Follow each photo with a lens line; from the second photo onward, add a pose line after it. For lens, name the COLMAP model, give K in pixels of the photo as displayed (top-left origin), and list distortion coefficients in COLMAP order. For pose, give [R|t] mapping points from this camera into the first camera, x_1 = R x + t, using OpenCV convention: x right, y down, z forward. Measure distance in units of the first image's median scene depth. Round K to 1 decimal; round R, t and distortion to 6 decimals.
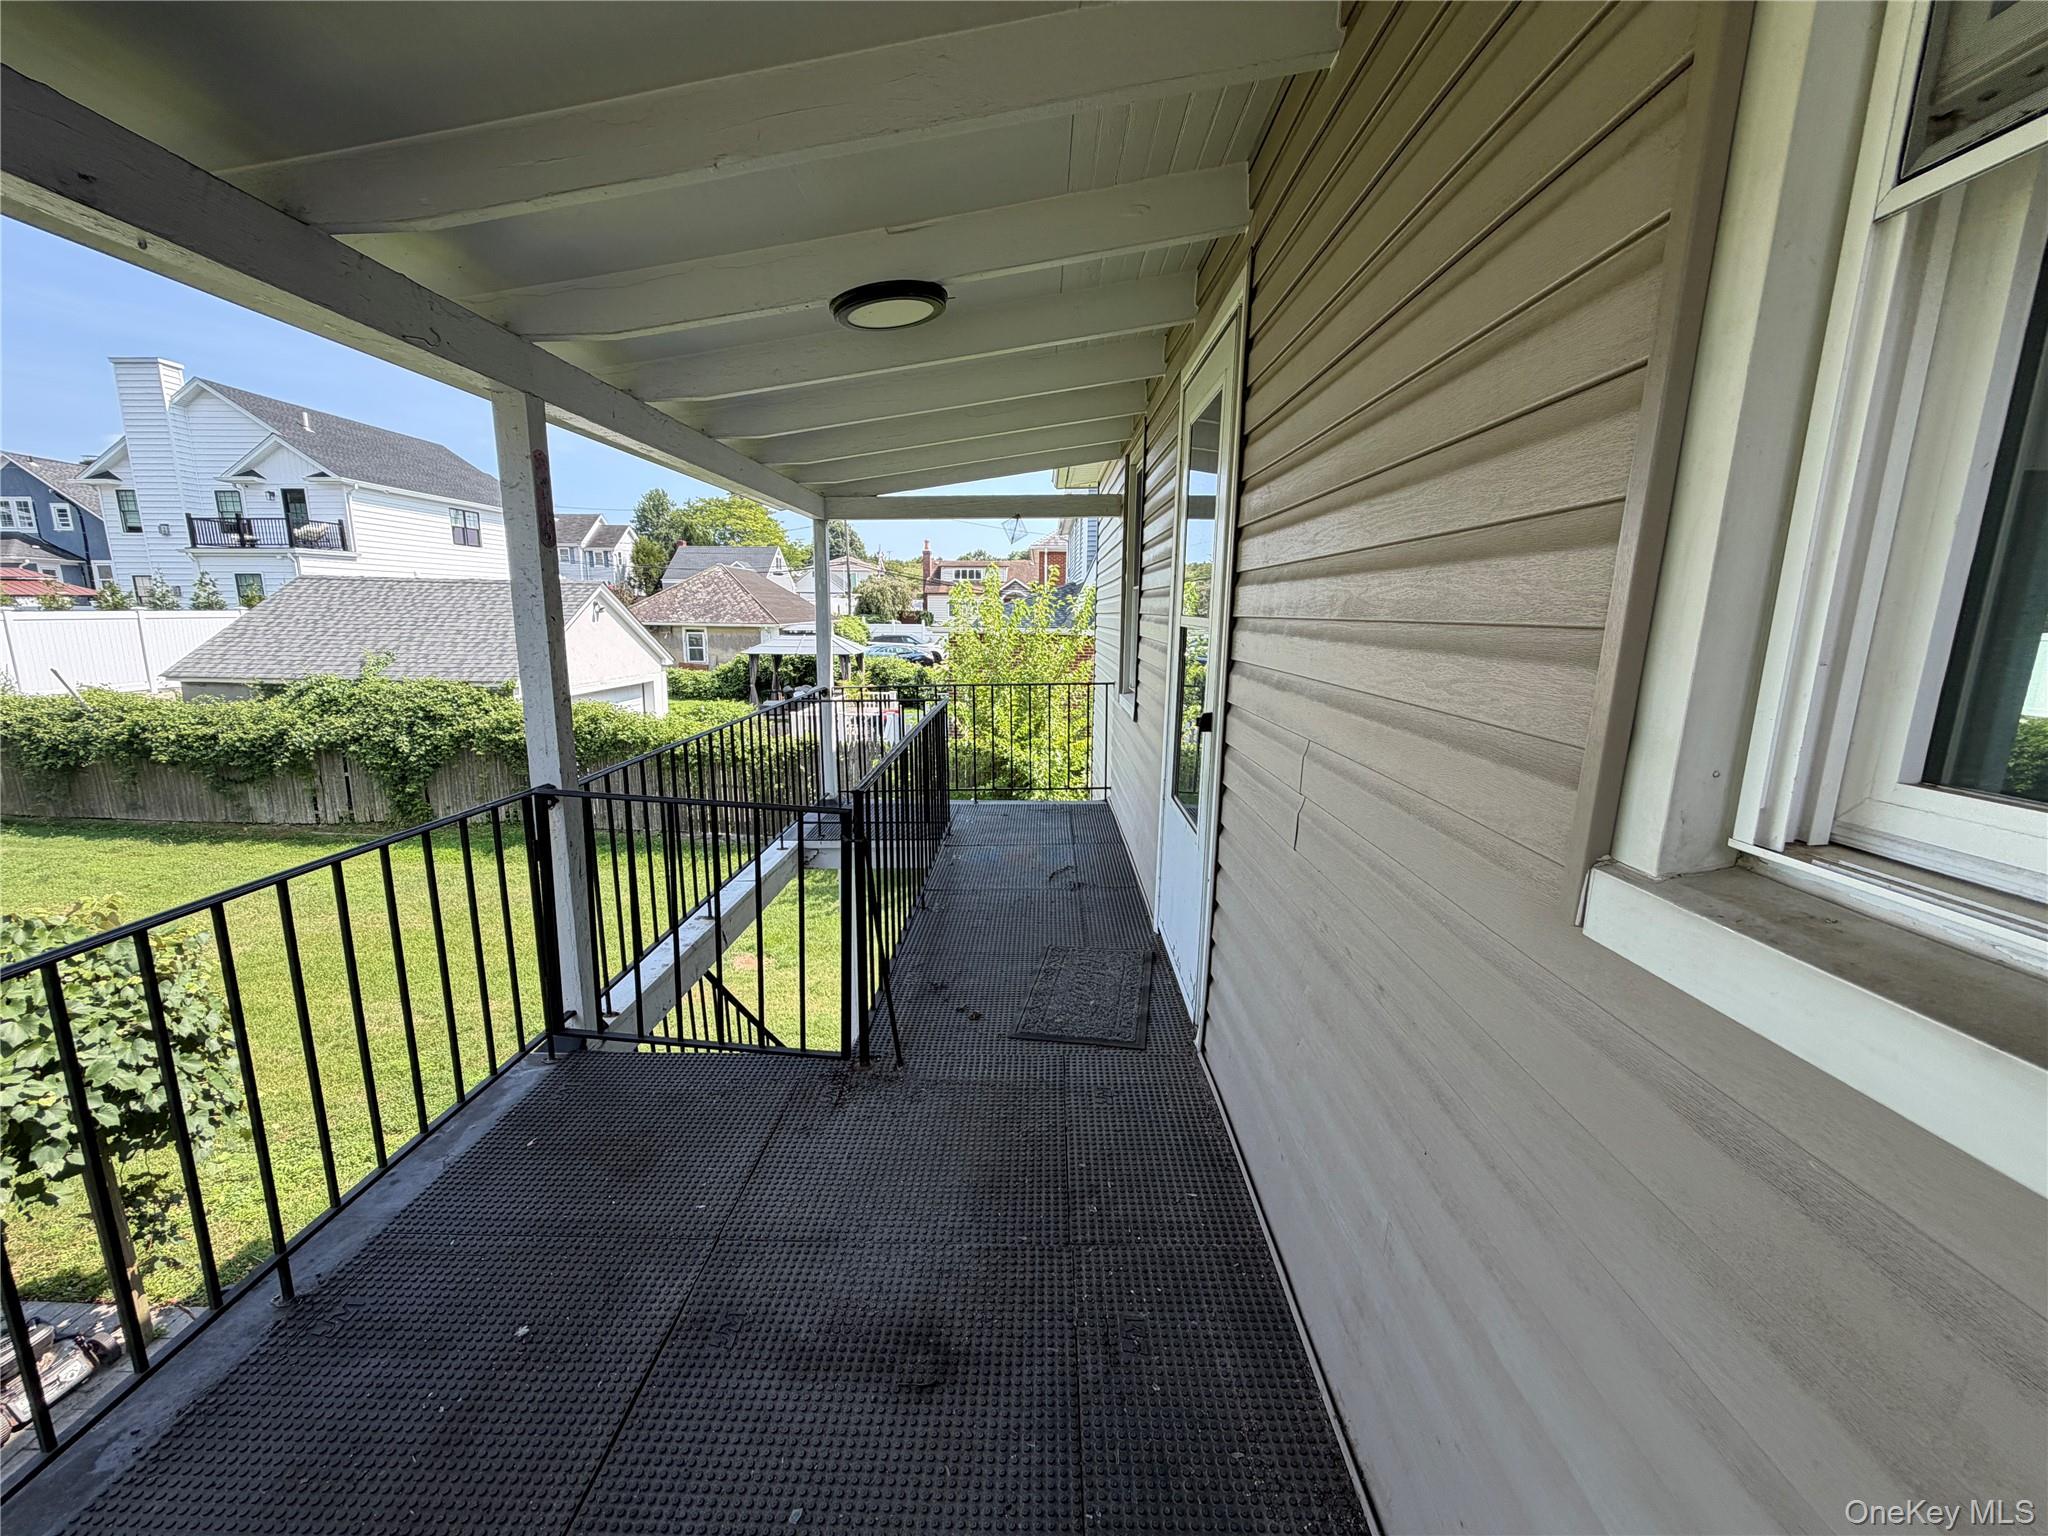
lens RADIAL K [[813.9, 0, 1021.1], [0, 813.9, 767.5], [0, 0, 1]] dist [-0.001195, 0.001107]
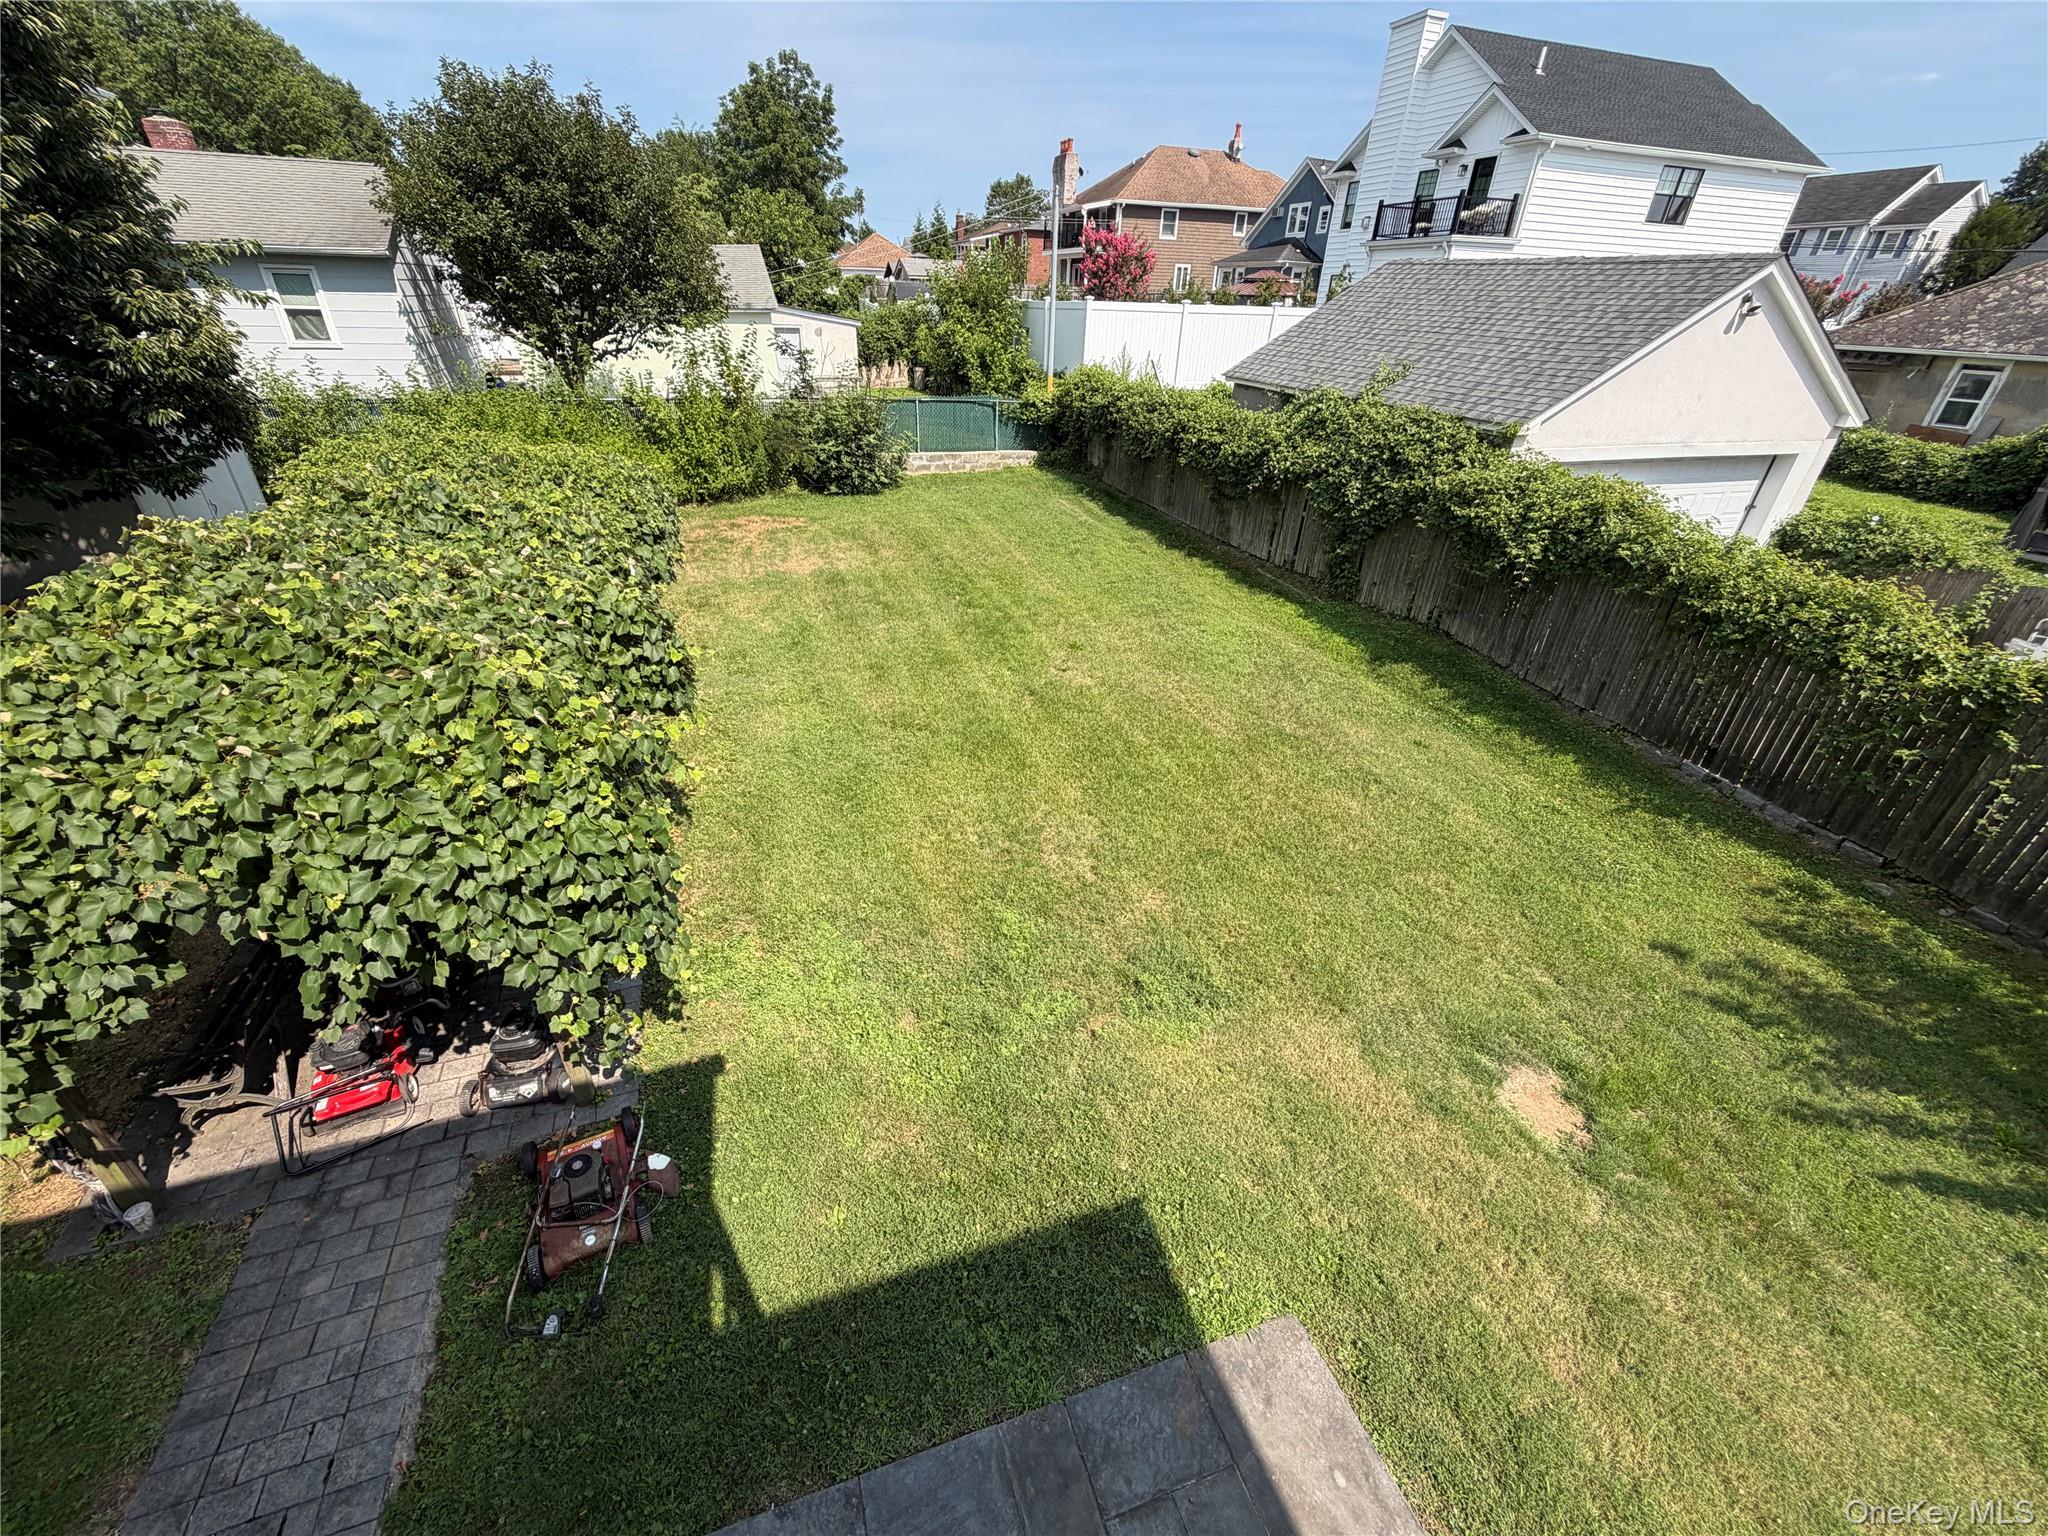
lens RADIAL K [[813.9, 0, 1023.1], [0, 813.9, 765.5], [0, 0, 1]] dist [-0.001195, 0.001107]
pose [[0.350442, 0.467263, -0.811699, -0.057711], [-0.204396, 0.883924, 0.420594, -0.032714], [0.914009, 0.018514, 0.405271, 0.212102]]
